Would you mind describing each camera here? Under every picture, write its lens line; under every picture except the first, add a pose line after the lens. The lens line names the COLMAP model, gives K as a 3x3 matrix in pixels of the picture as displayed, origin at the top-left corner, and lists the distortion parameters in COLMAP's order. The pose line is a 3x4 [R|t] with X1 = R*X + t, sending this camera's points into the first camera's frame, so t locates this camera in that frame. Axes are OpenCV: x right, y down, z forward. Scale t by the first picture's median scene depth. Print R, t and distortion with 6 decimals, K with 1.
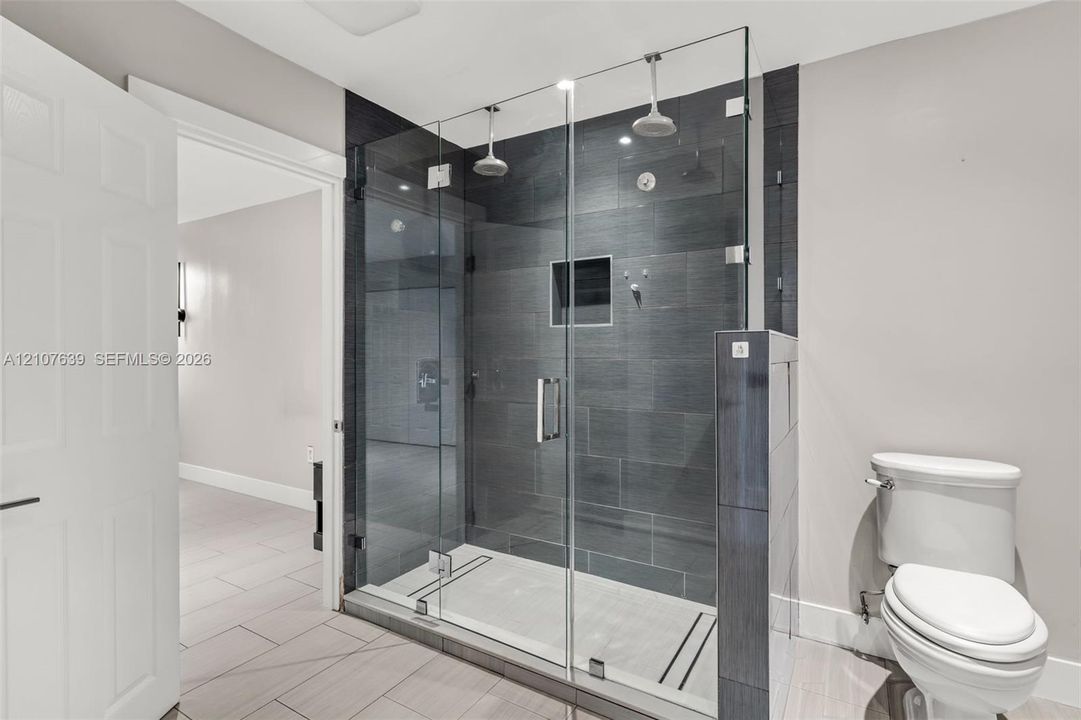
lens RADIAL K [[519.2, 0, 535.5], [0, 519.2, 355.4], [0, 0, 1]] dist [0.002711, -0.001221]
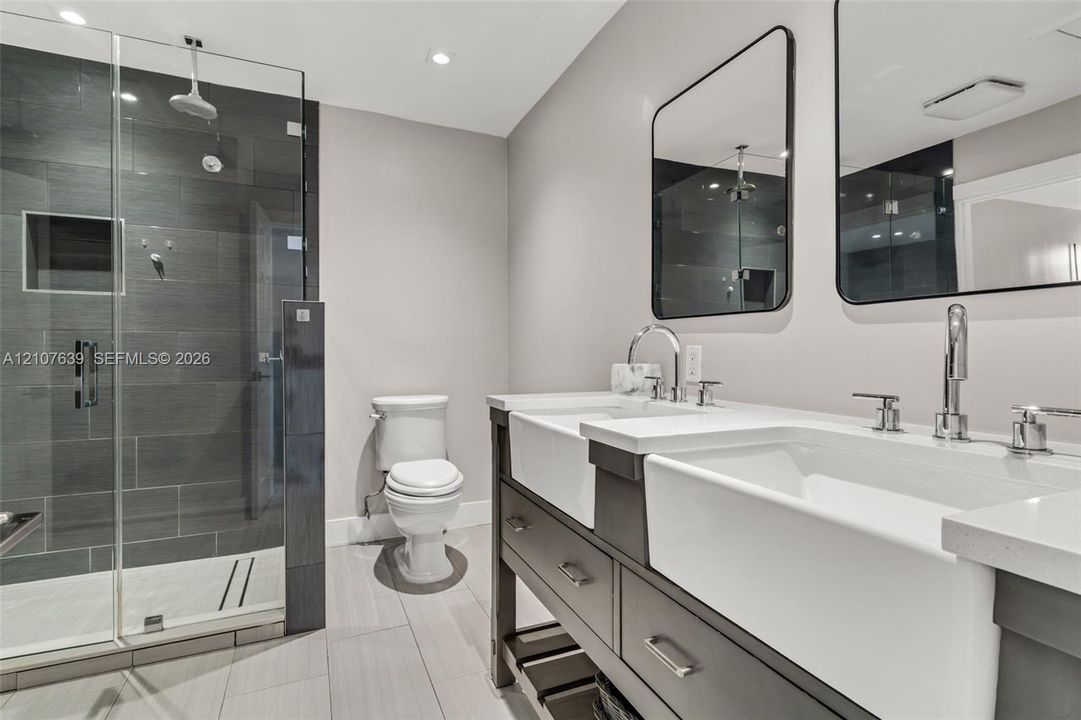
lens RADIAL K [[519.2, 0, 537.8], [0, 519.2, 355.3], [0, 0, 1]] dist [0.002711, -0.001221]
pose [[0.567701, -0.008335, 0.823192, -0.252937], [0.003814, 0.999965, 0.007495, 0.058780], [-0.823226, -0.001115, 0.567713, -0.176710]]
